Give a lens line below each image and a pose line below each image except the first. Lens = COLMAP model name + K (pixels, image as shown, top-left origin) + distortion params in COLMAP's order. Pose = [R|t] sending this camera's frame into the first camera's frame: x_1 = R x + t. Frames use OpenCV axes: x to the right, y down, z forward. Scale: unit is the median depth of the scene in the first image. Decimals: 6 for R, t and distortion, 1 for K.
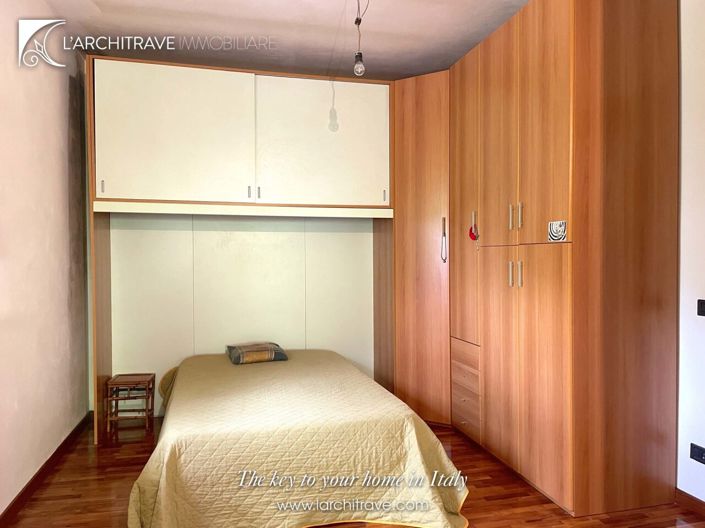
lens RADIAL K [[535.9, 0, 352.5], [0, 535.9, 264.0], [0, 0, 1]] dist [0.140063, -0.186642]
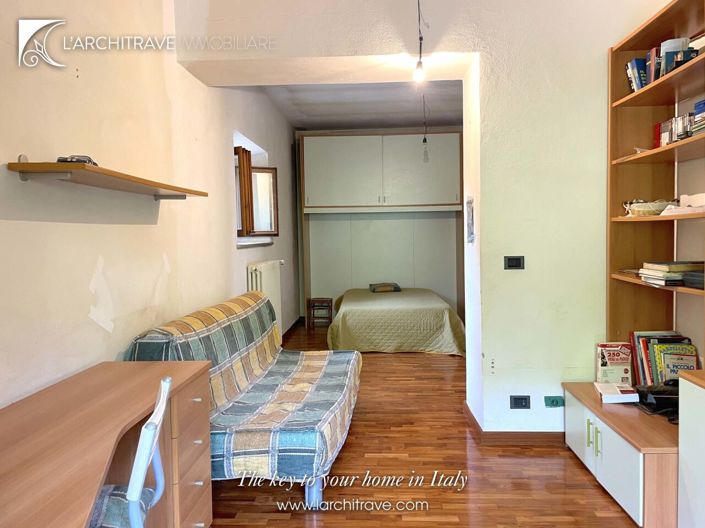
lens RADIAL K [[535.9, 0, 352.5], [0, 535.9, 264.0], [0, 0, 1]] dist [0.140063, -0.186642]
pose [[0.959040, 0.002874, -0.283258, 0.237358], [0.009818, 0.999010, 0.043380, 0.005993], [0.283102, -0.044385, 0.958062, -0.779641]]
